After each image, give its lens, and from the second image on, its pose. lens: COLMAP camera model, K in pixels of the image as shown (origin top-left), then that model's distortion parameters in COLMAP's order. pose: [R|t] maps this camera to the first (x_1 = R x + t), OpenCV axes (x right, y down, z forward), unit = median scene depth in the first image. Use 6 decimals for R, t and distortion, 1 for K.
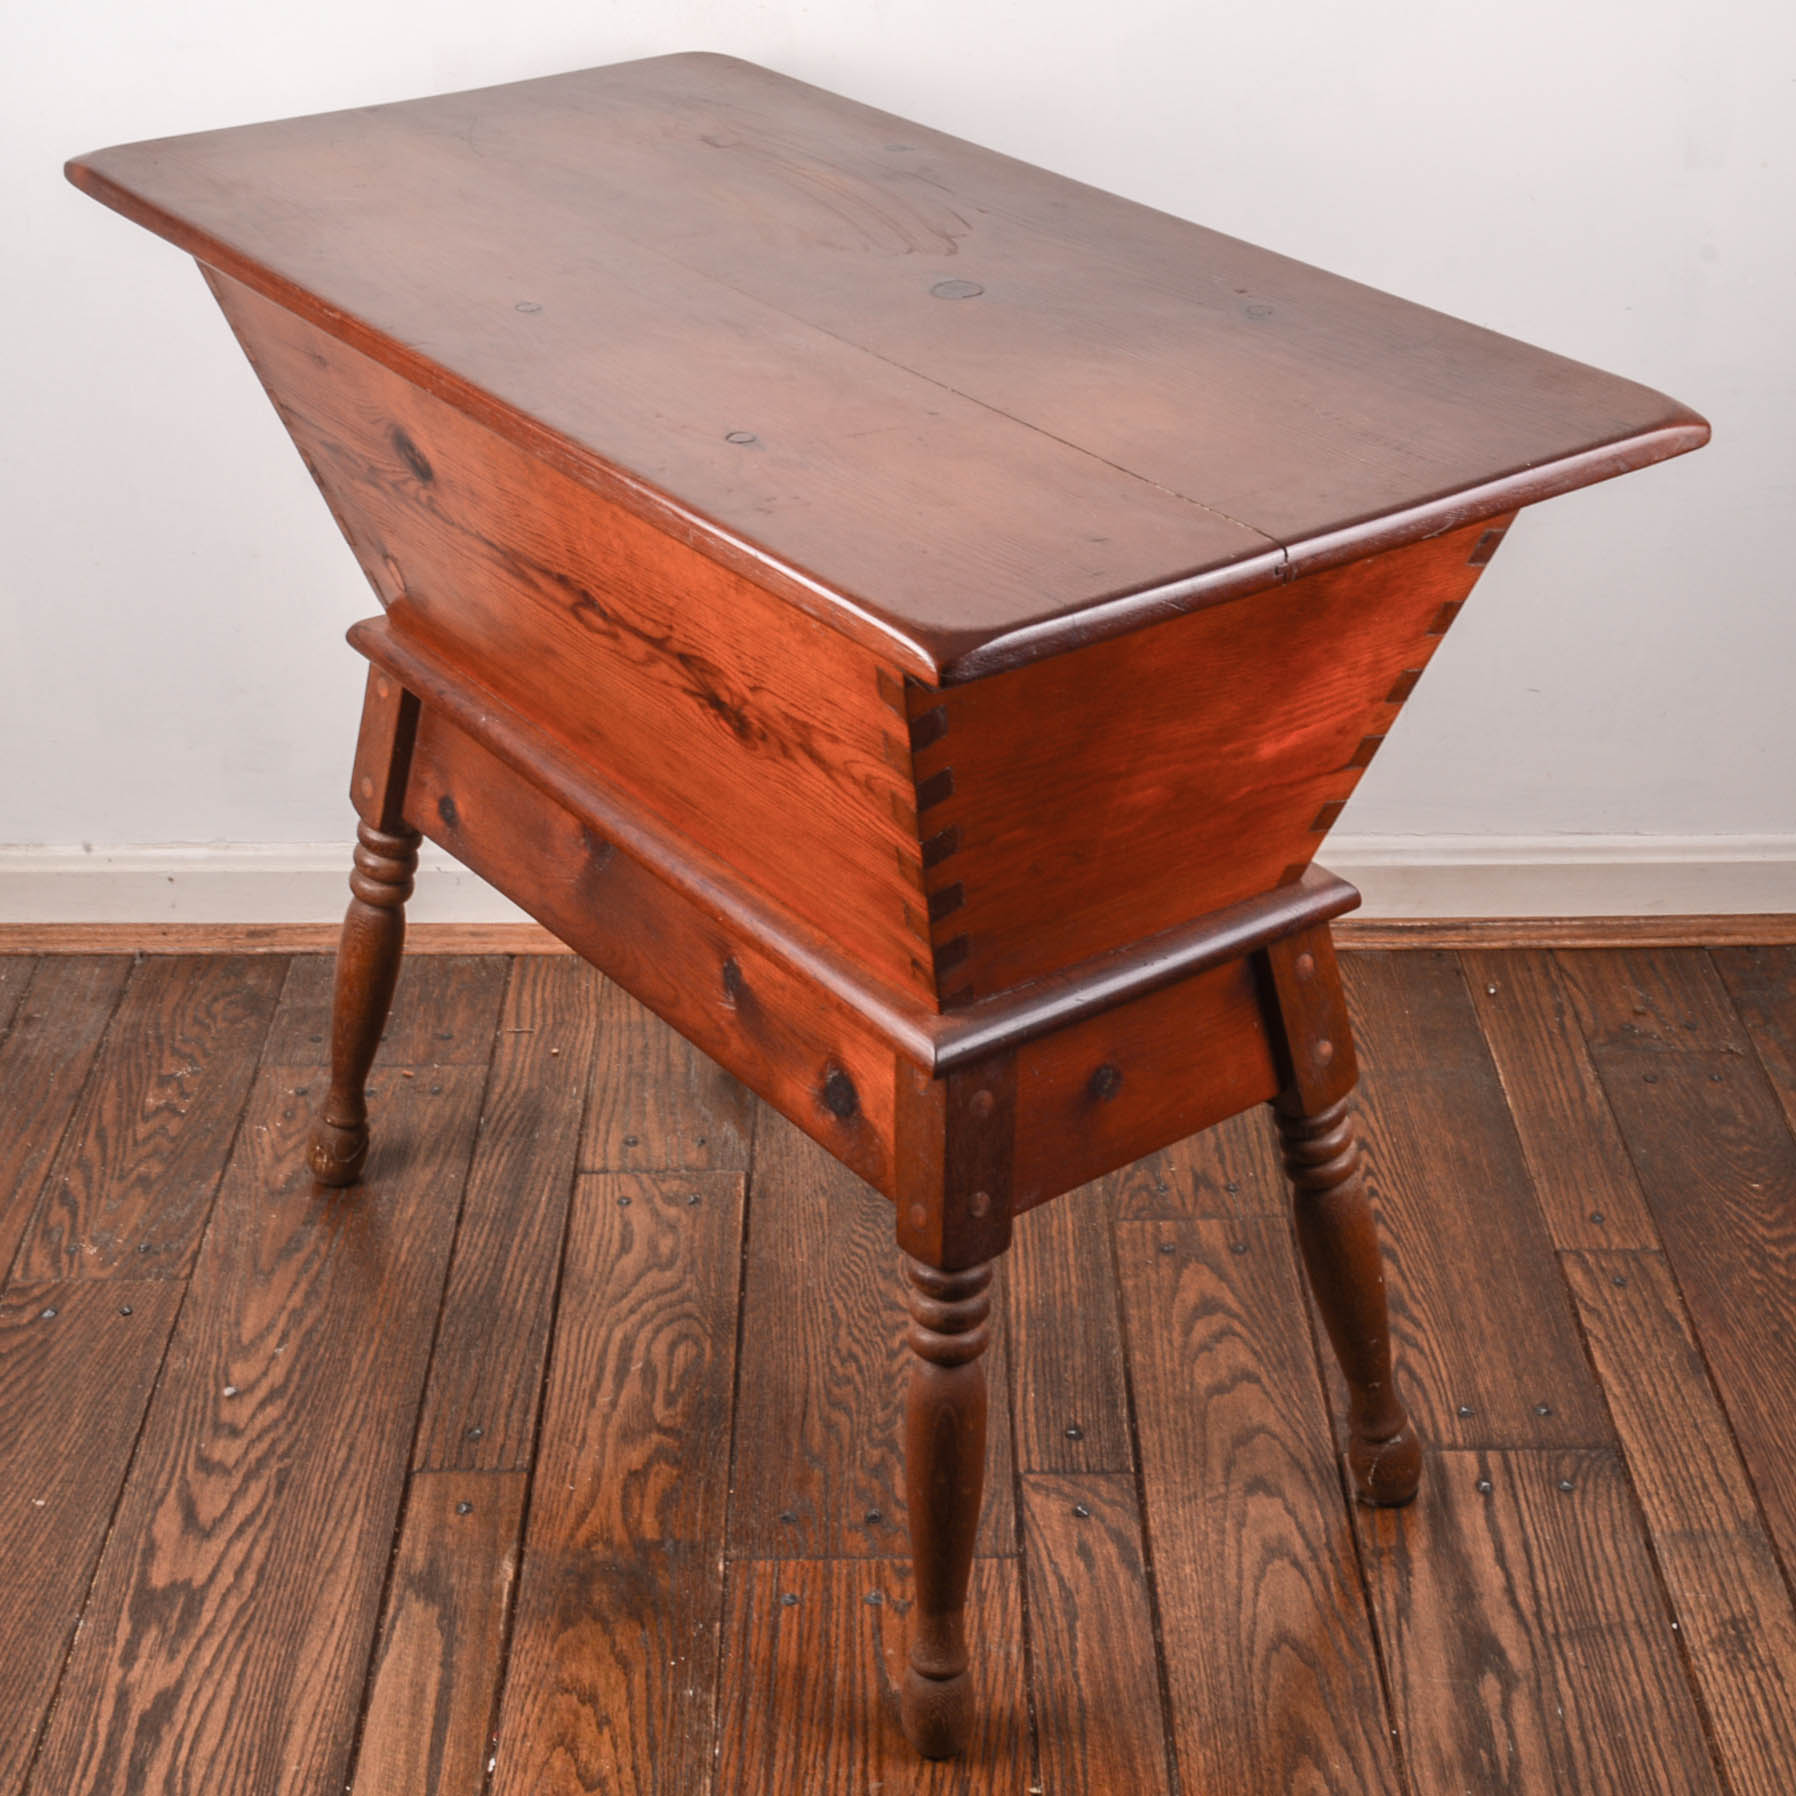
lens RADIAL K [[3073.7, 0, 898.0], [0, 3073.7, 898.0], [0, 0, 1]] dist [-0.032676, -0.144618]
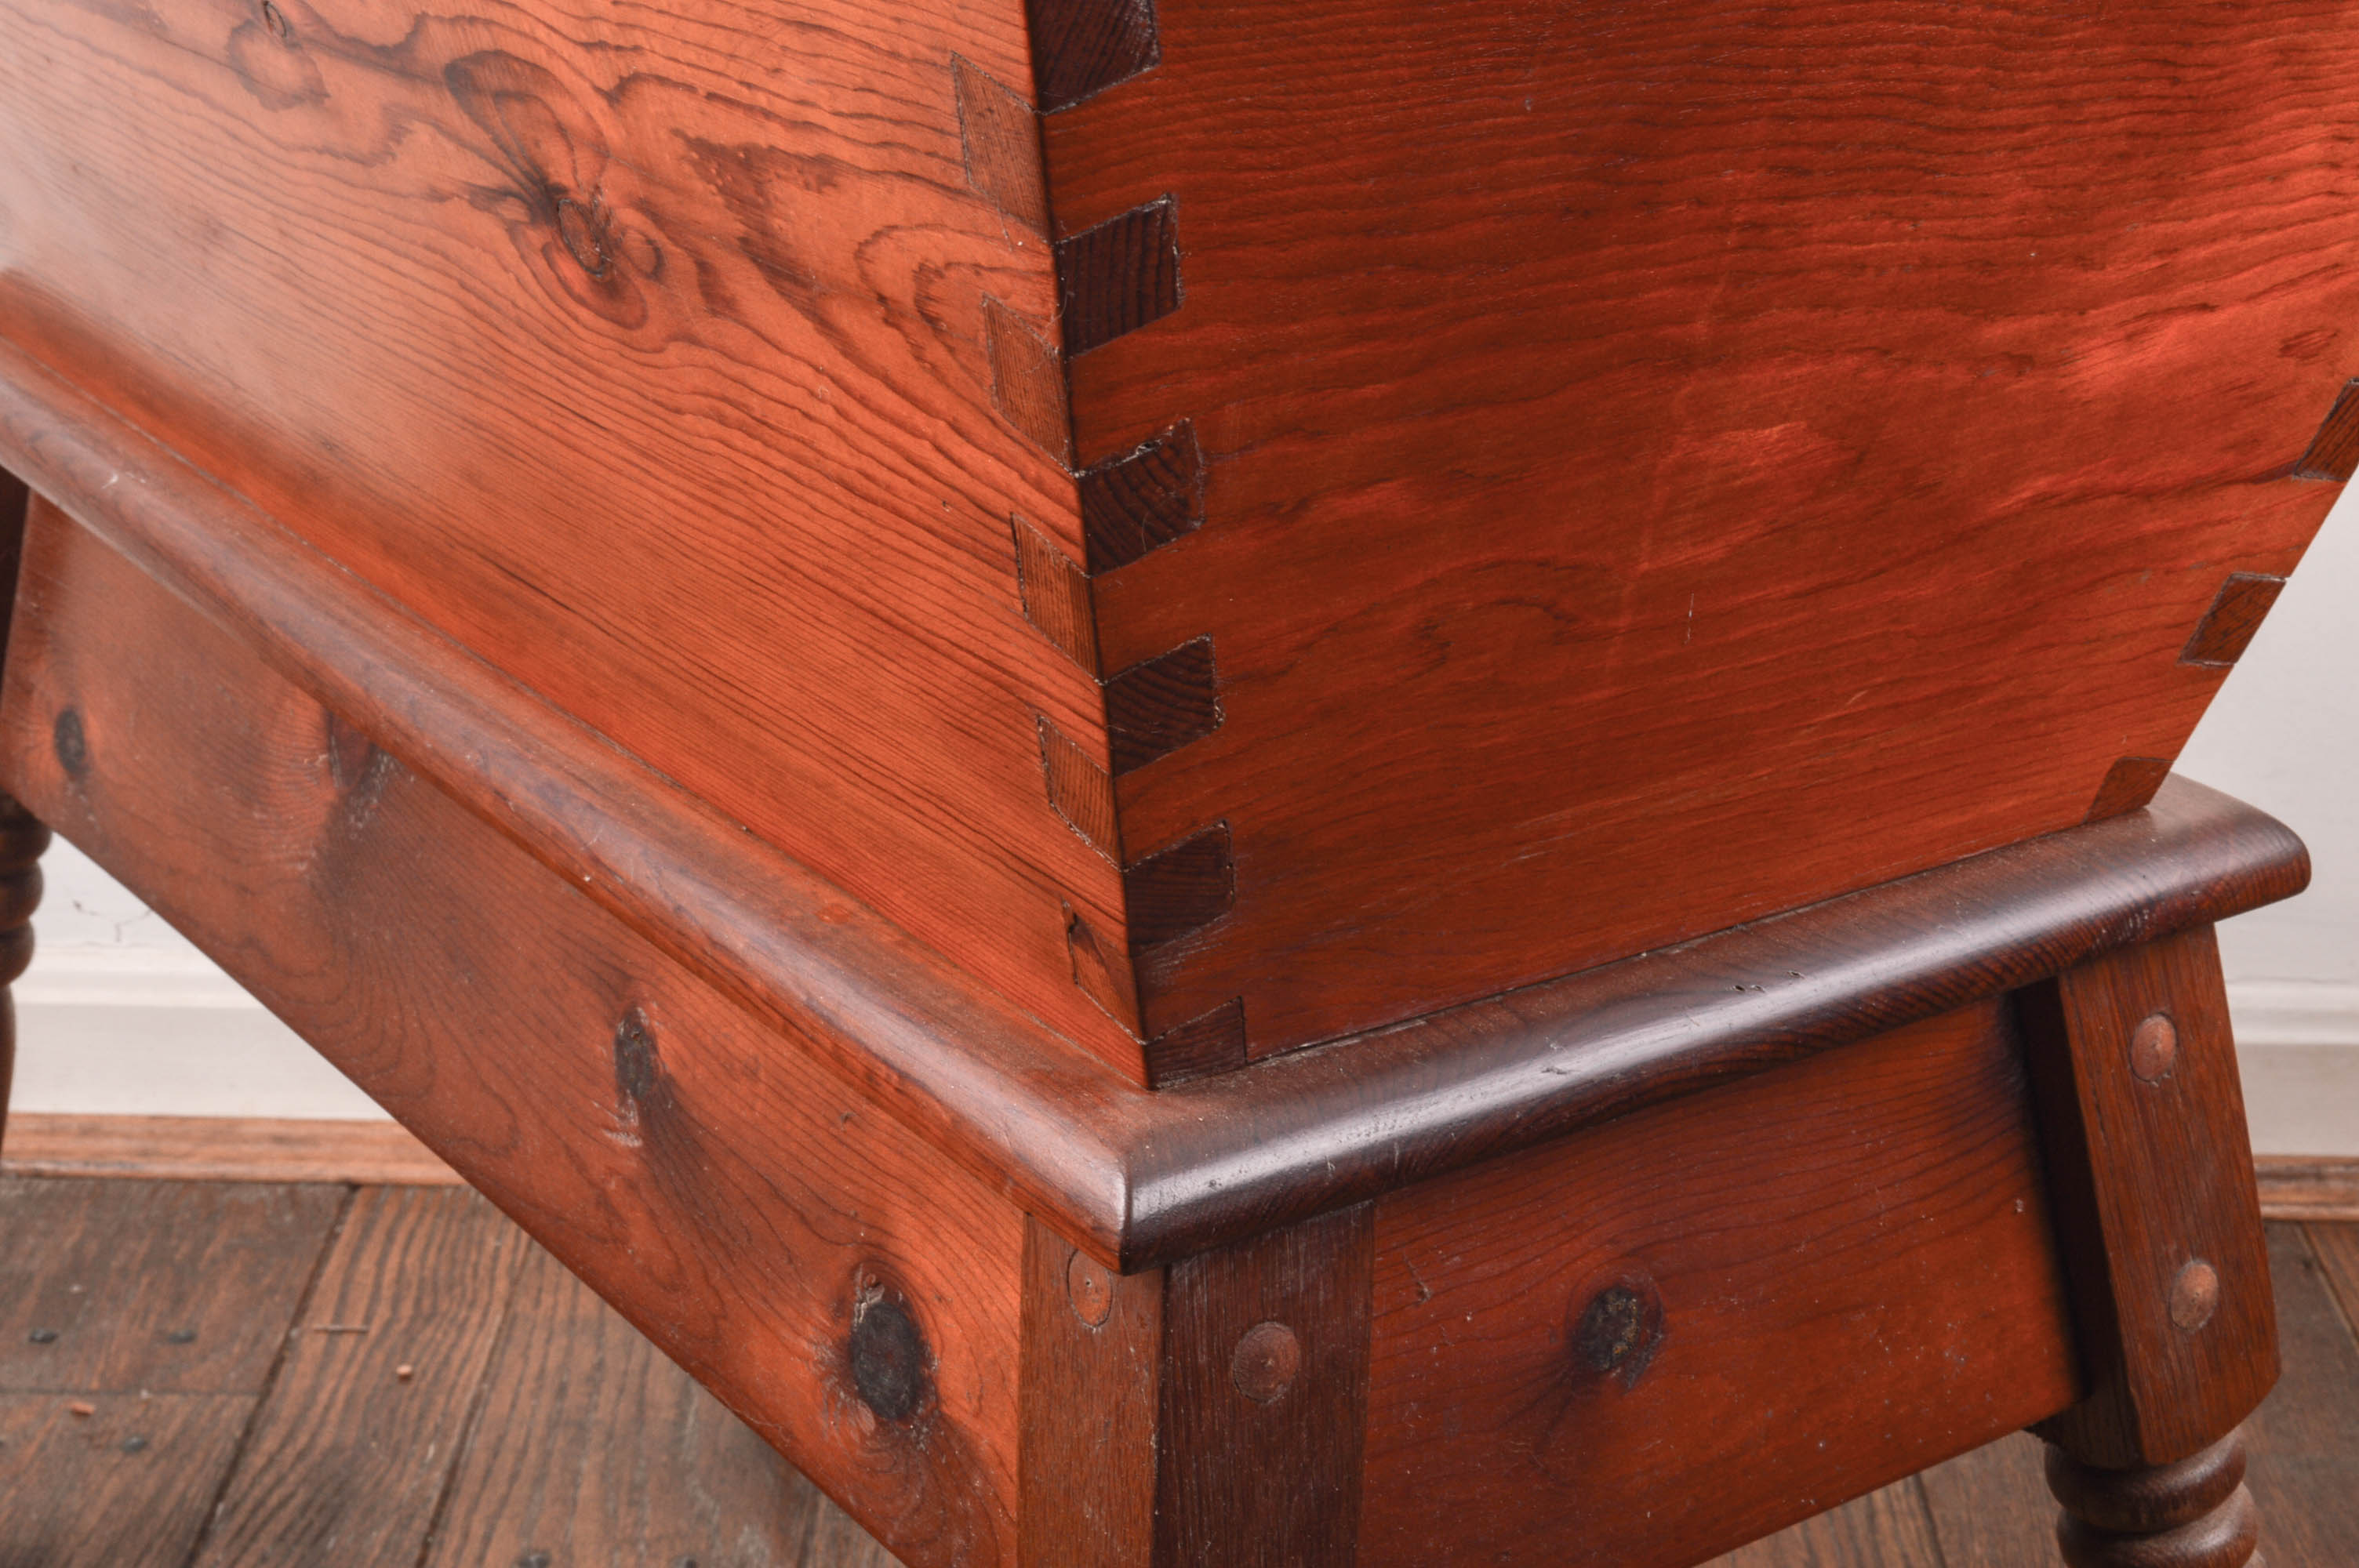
lens RADIAL K [[4223.5, 0, 1179.5], [0, 4223.5, 784.0], [0, 0, 1]] dist [0.008679, 0.013840]
pose [[0.999605, 0.022843, -0.016377, 0.022227], [-0.024814, 0.990870, -0.132521, 0.061522], [0.013201, 0.132875, 0.991045, 0.489480]]
